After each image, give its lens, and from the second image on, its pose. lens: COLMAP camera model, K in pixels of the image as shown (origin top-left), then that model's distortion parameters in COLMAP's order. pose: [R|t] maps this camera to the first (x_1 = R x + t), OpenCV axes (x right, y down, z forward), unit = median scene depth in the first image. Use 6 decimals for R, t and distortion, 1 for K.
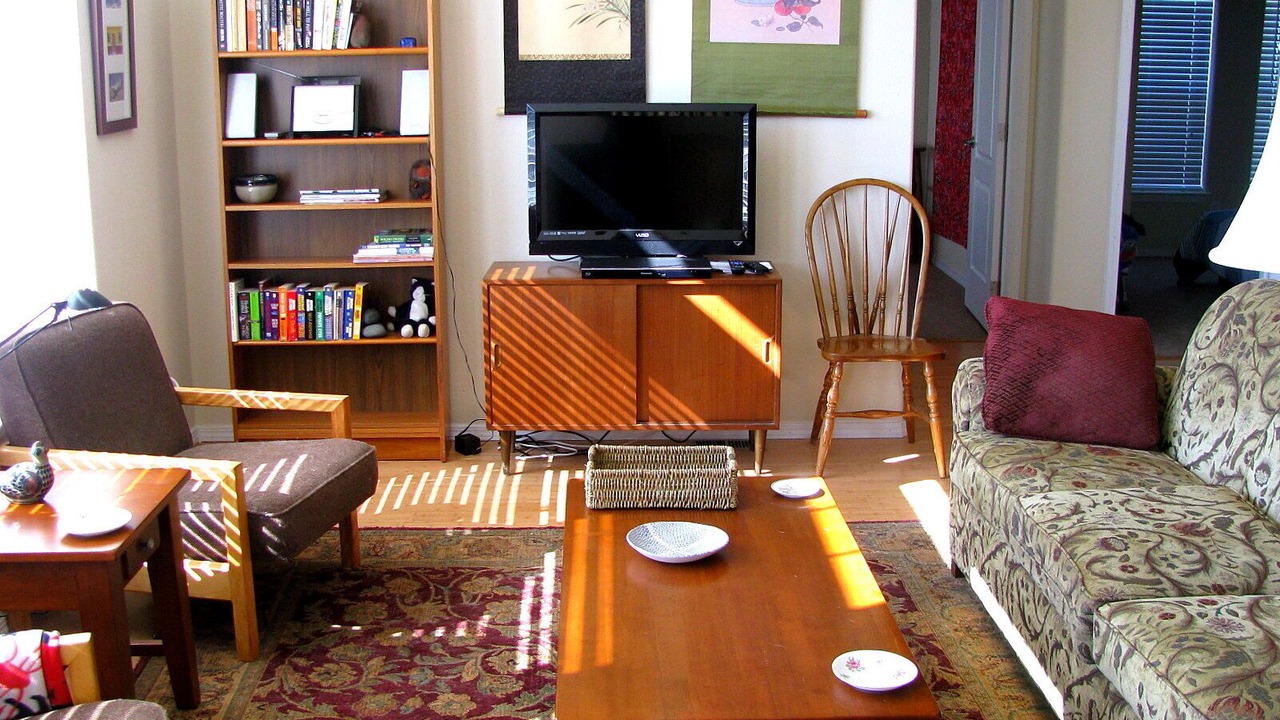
lens RADIAL K [[1399.8, 0, 640.0], [0, 1399.8, 360.0], [0, 0, 1]] dist [-0.223748, 0.305560]
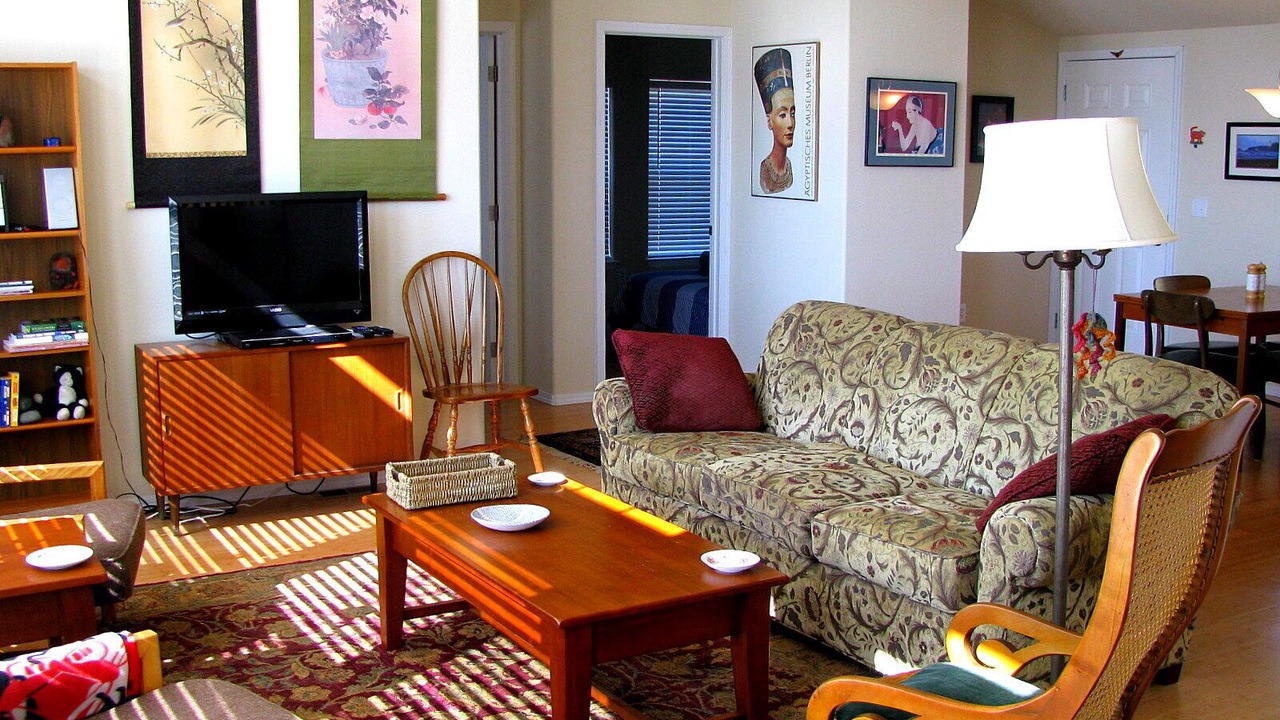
lens RADIAL K [[1415.4, 0, 662.7], [0, 1415.4, 359.6], [0, 0, 1]] dist [-0.226121, 0.255980]
pose [[0.868619, -0.076253, 0.489577, -0.290721], [0.111495, 0.992826, -0.043182, 0.035279], [-0.482773, 0.092094, 0.870890, -0.131700]]
